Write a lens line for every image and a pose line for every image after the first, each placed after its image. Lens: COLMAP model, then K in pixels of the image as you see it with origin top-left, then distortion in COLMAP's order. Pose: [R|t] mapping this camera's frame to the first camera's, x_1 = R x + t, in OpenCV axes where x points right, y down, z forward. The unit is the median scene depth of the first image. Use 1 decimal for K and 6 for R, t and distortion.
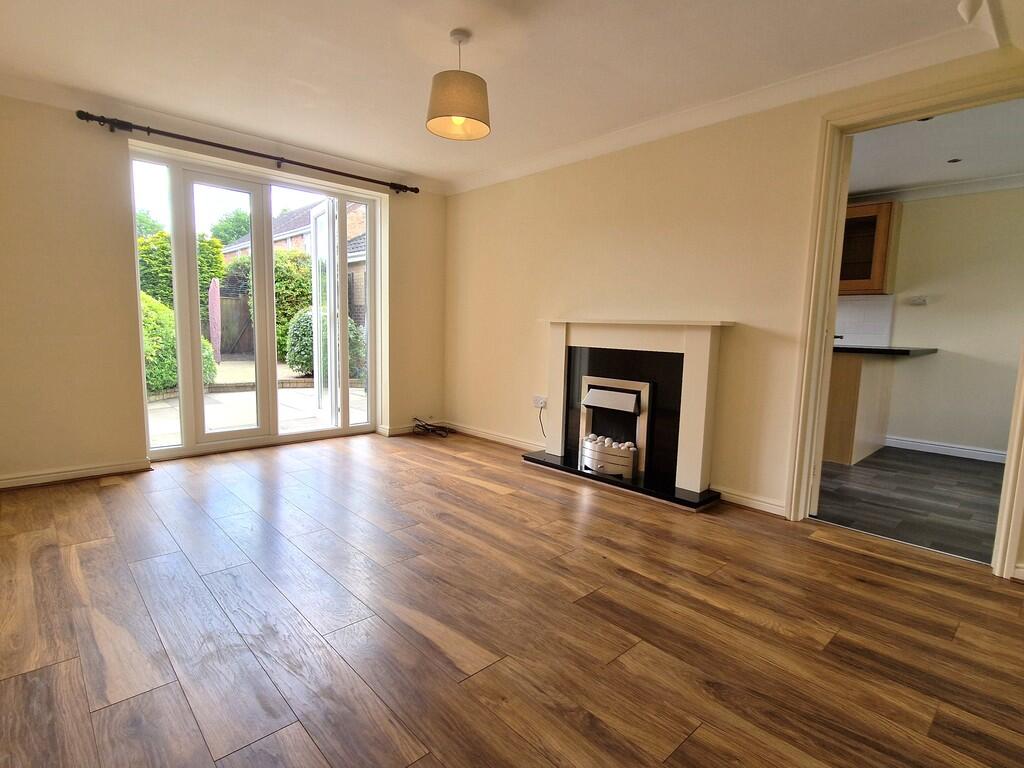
lens RADIAL K [[503.3, 0, 510.8], [0, 503.3, 379.5], [0, 0, 1]] dist [0.000326, -0.000674]
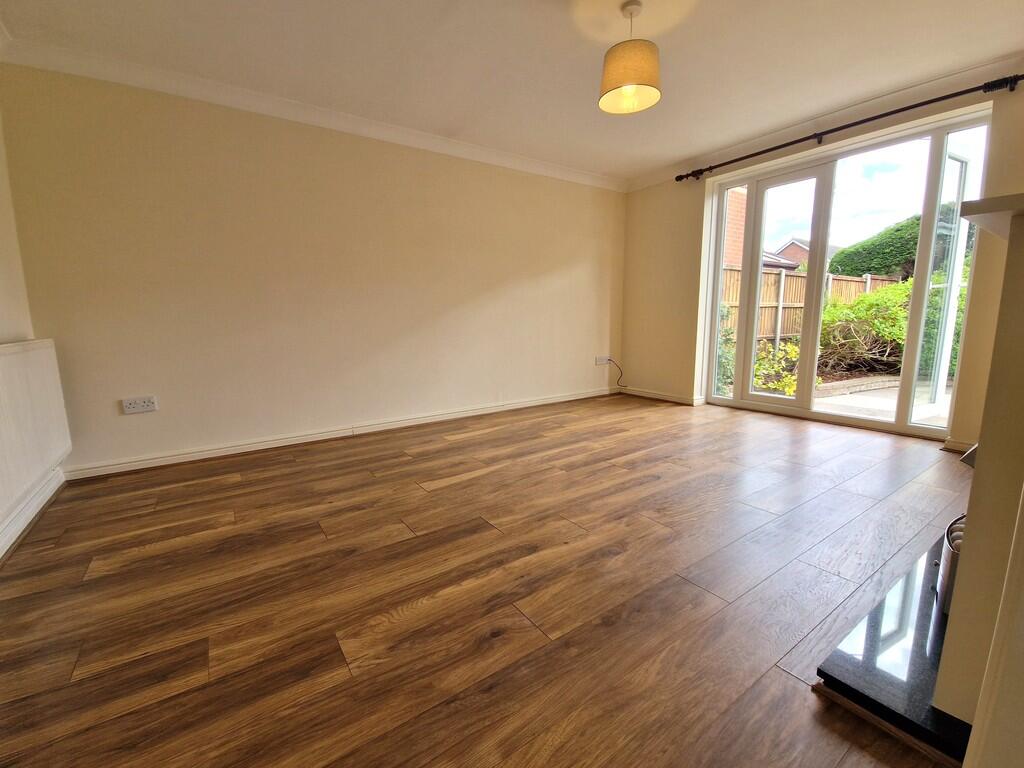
lens RADIAL K [[410.6, 0, 512.7], [0, 410.6, 387.9], [0, 0, 1]] dist [0.000068, -0.000120]
pose [[-0.092916, 0.148076, -0.984602, 1.057867], [-0.092348, 0.983335, 0.156600, -0.030695], [0.991382, 0.105477, -0.077693, 1.125244]]
